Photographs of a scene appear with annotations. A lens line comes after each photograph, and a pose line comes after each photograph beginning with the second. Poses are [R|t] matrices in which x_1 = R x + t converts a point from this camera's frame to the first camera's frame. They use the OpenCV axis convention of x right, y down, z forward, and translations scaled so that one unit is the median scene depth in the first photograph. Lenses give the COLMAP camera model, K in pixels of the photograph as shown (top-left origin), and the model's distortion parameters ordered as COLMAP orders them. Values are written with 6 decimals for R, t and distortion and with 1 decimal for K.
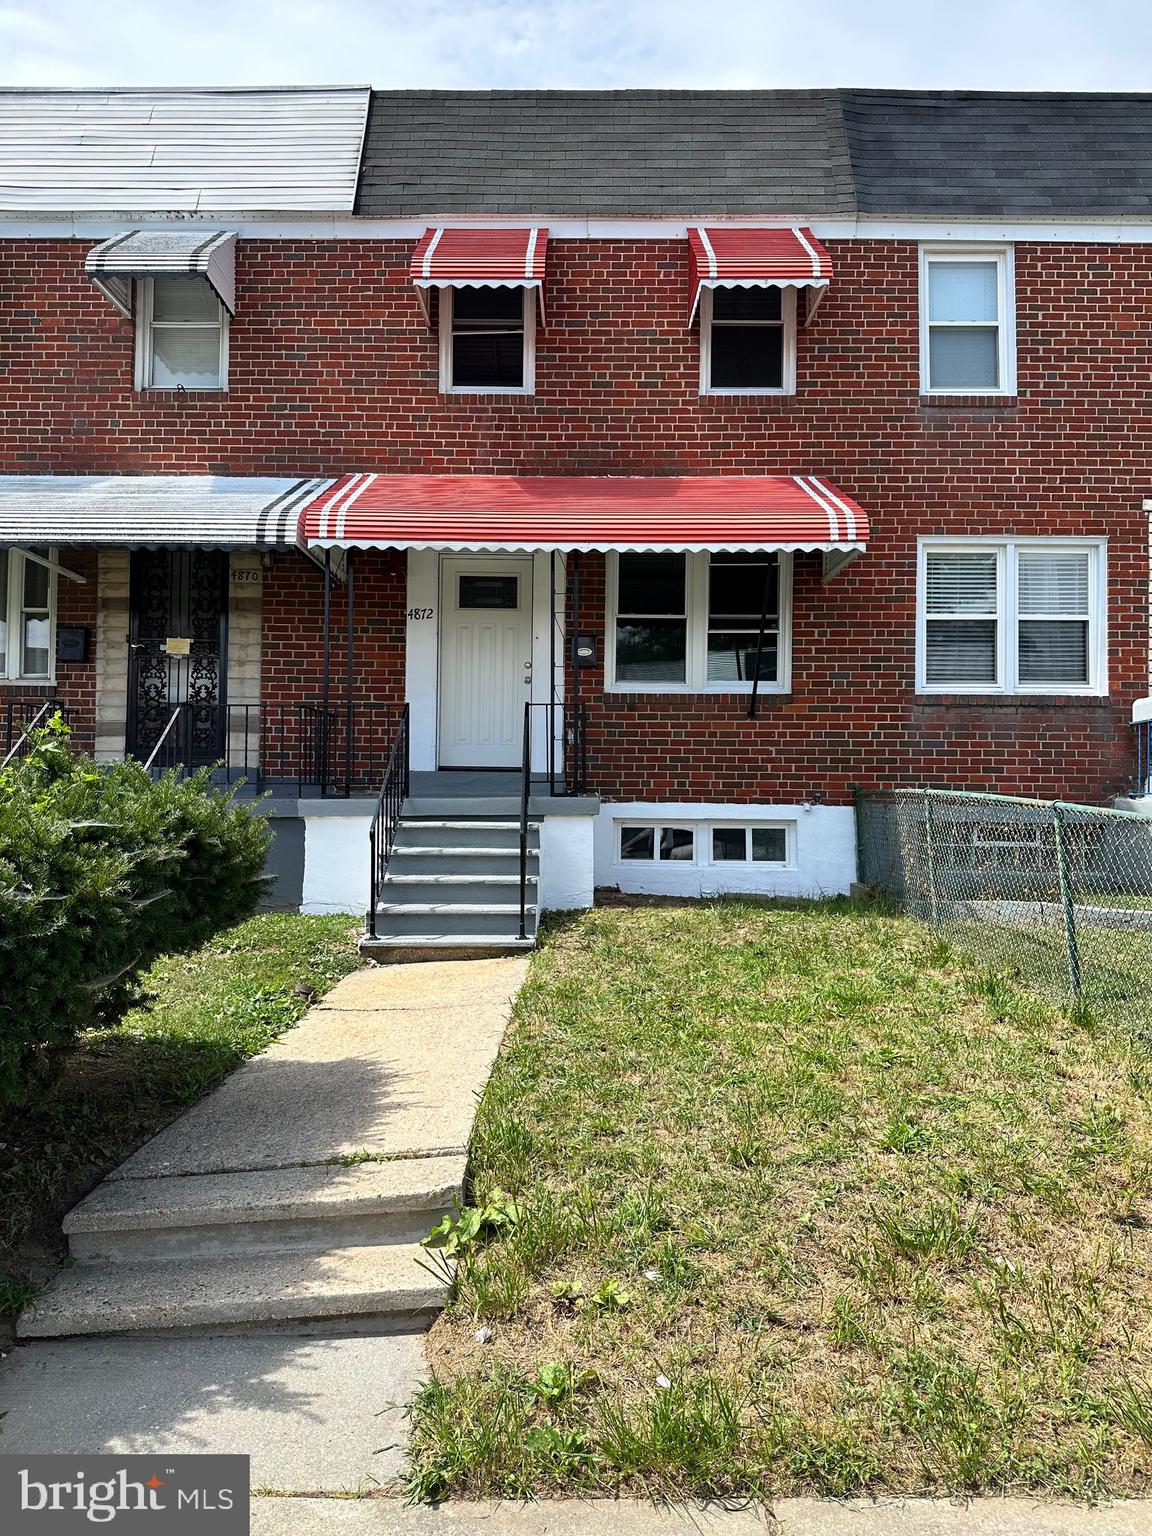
lens RADIAL K [[1088.0, 0, 573.9], [0, 1088.0, 775.2], [0, 0, 1]] dist [0.155953, -0.250199]
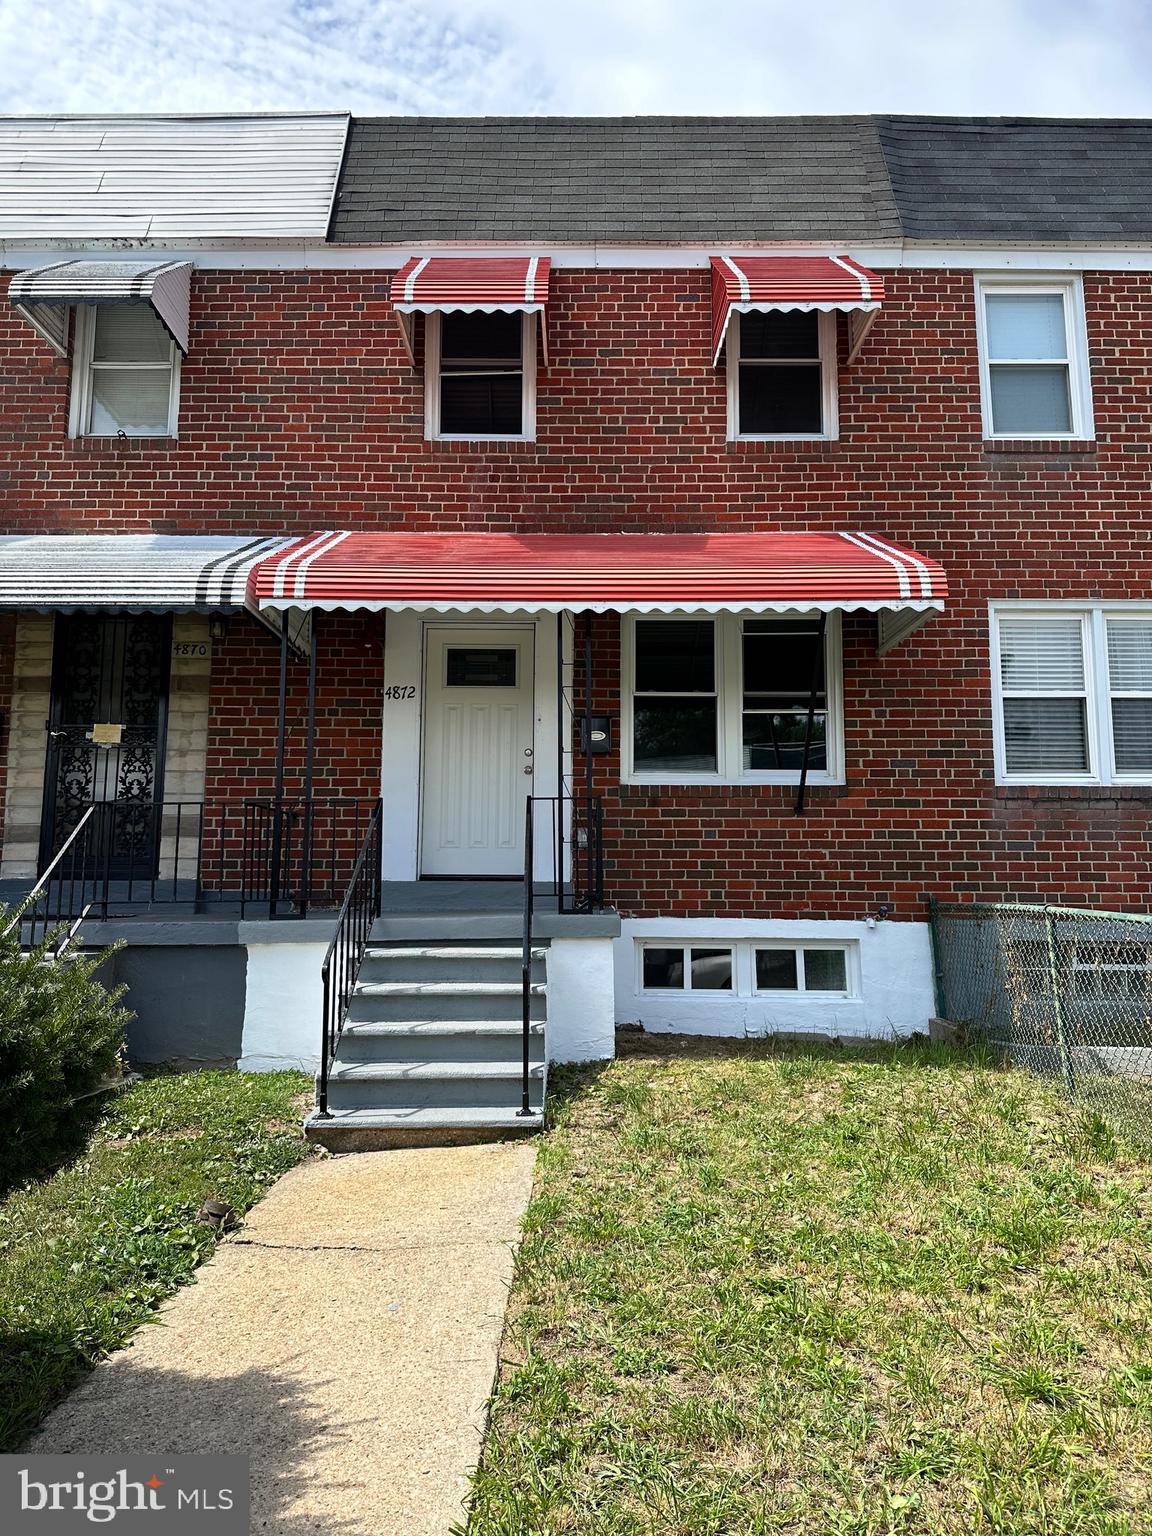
lens RADIAL K [[1088.0, 0, 573.9], [0, 1088.0, 775.2], [0, 0, 1]] dist [0.155953, -0.250199]
pose [[0.999959, -0.005796, 0.006916, -0.013258], [0.006386, 0.996057, -0.088487, -0.009381], [-0.006376, 0.088527, 0.996053, 0.169121]]
